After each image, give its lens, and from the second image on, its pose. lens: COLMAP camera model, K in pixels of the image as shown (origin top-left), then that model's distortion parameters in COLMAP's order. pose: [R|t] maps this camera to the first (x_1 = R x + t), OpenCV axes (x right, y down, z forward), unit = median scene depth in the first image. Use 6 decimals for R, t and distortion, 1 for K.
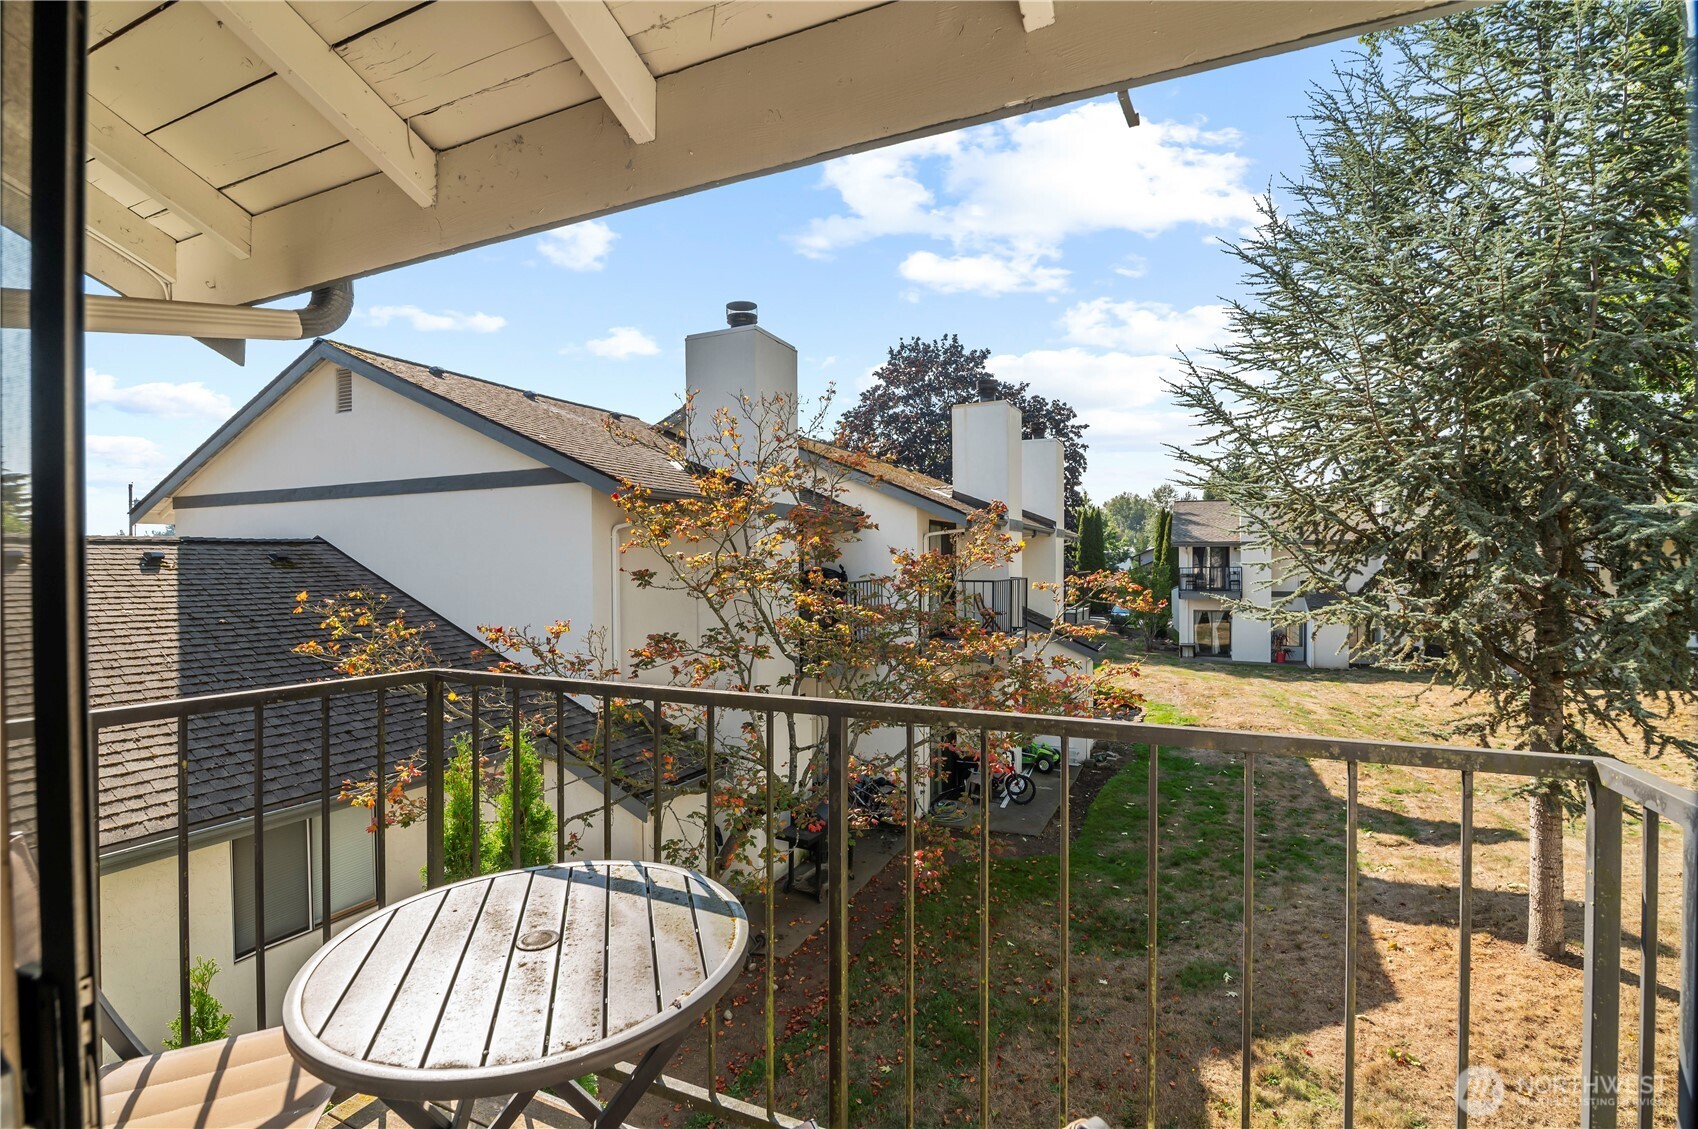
lens RADIAL K [[779.1, 0, 849.8], [0, 779.1, 565.7], [0, 0, 1]] dist [-0.019938, 0.000592]
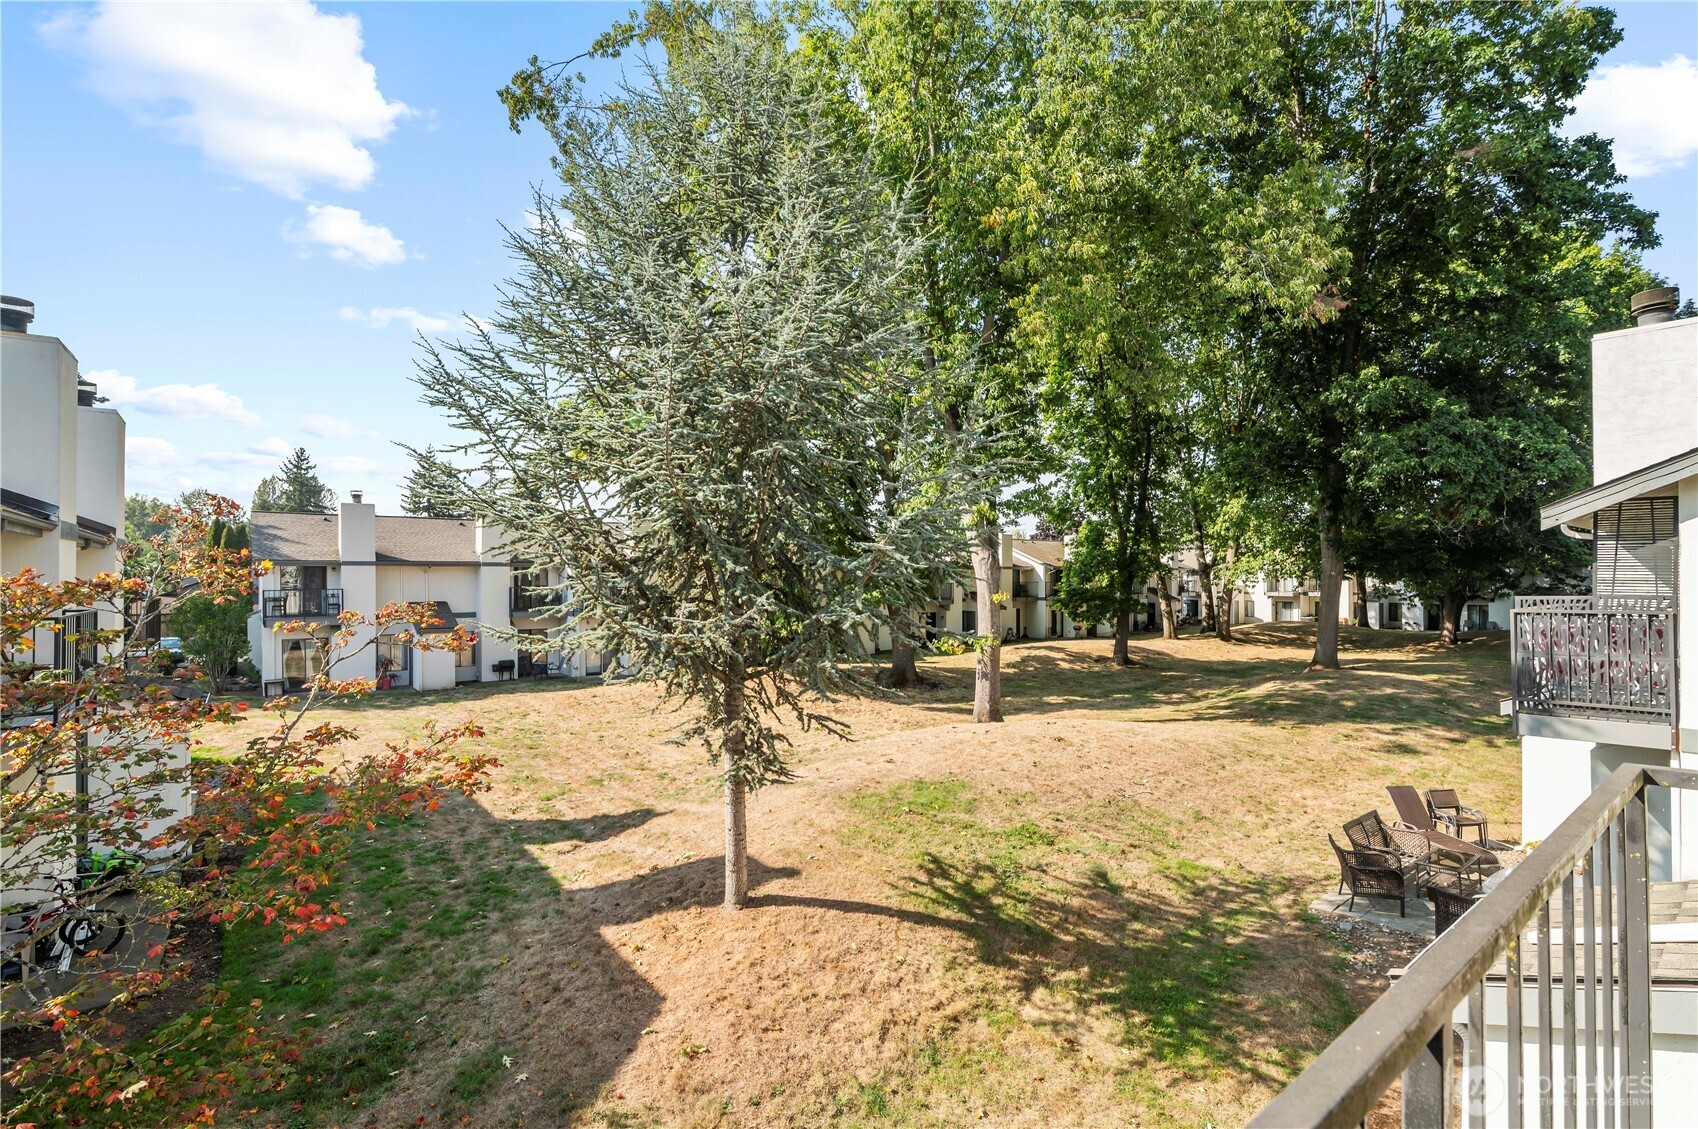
lens RADIAL K [[779.1, 0, 848.7], [0, 779.1, 566.3], [0, 0, 1]] dist [-0.019938, 0.000592]
pose [[0.458163, 0.017239, 0.888701, -0.081921], [0.005021, 0.999746, -0.021982, -0.005663], [-0.888854, 0.014533, 0.457960, 0.165449]]
